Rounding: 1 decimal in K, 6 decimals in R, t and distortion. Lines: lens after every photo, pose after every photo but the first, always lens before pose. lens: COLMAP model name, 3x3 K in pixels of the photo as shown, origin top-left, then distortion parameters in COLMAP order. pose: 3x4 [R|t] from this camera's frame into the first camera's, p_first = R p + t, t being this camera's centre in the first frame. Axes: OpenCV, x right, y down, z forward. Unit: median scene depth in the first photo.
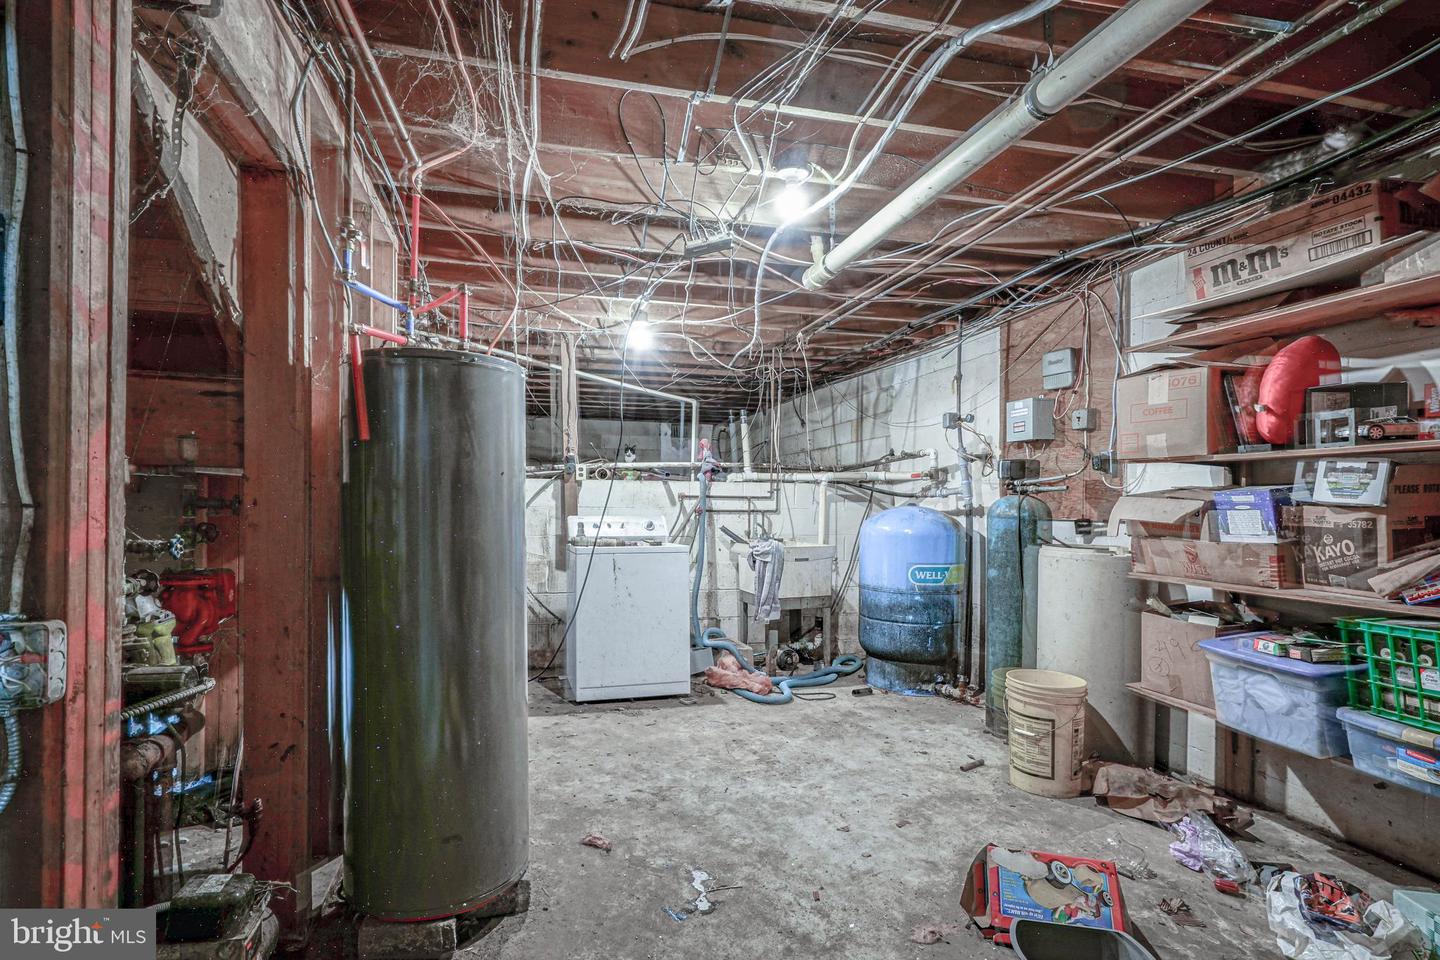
lens RADIAL K [[683.6, 0, 720.0], [0, 683.6, 480.0], [0, 0, 1]] dist [-0.010408, 0.000112]
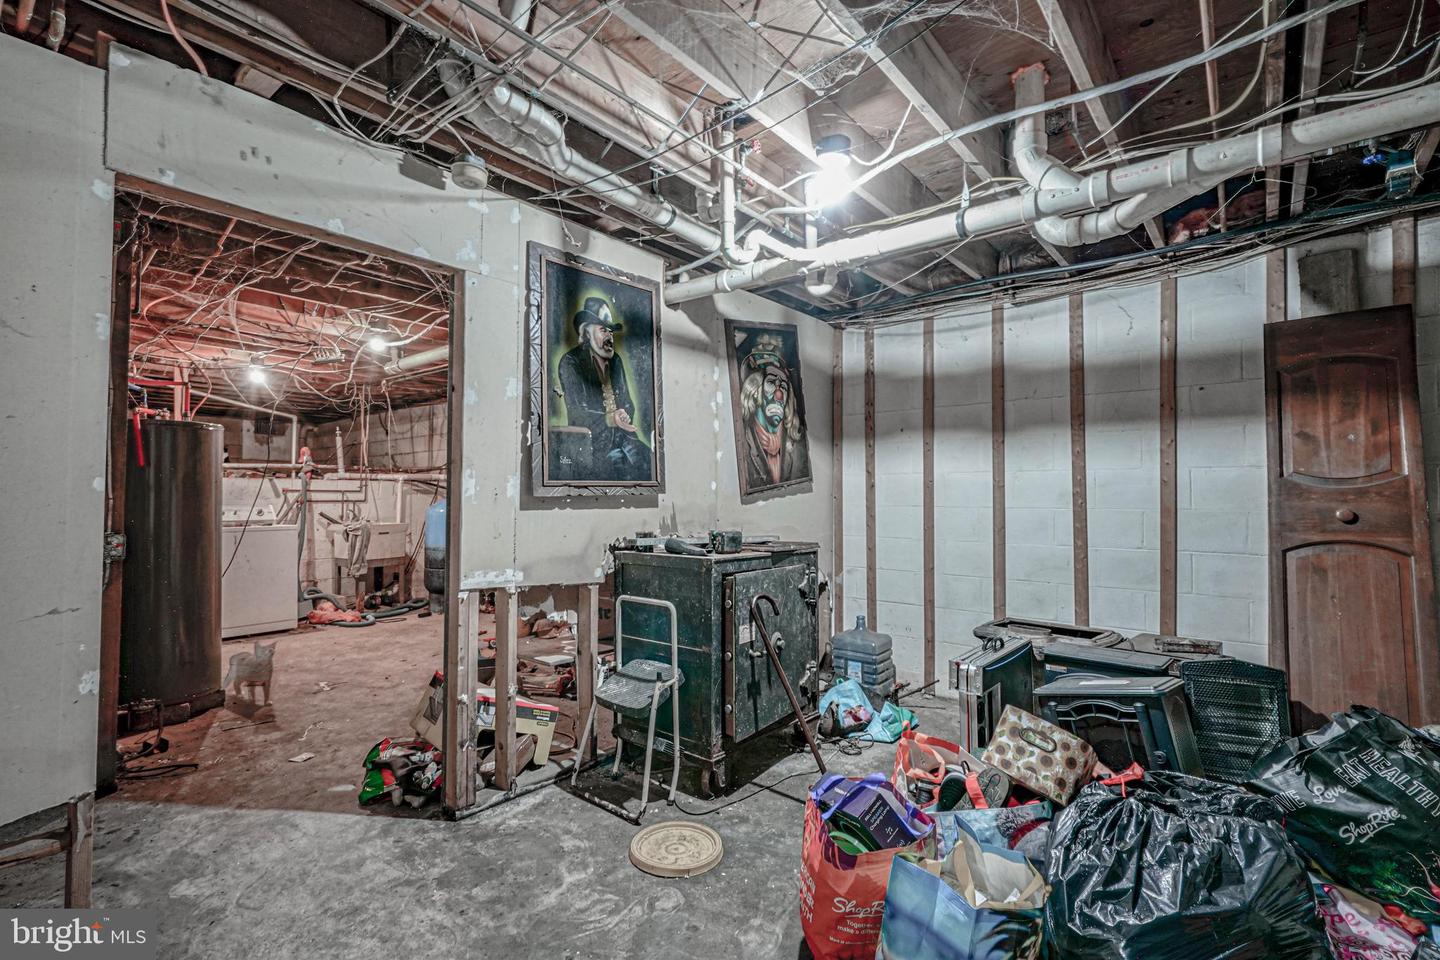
lens RADIAL K [[683.6, 0, 720.0], [0, 683.6, 480.0], [0, 0, 1]] dist [-0.010408, 0.000112]
pose [[0.842702, 0.008058, 0.538320, -0.056529], [-0.015713, 0.999830, 0.009632, -0.022398], [-0.538151, -0.016576, 0.842685, -0.575863]]
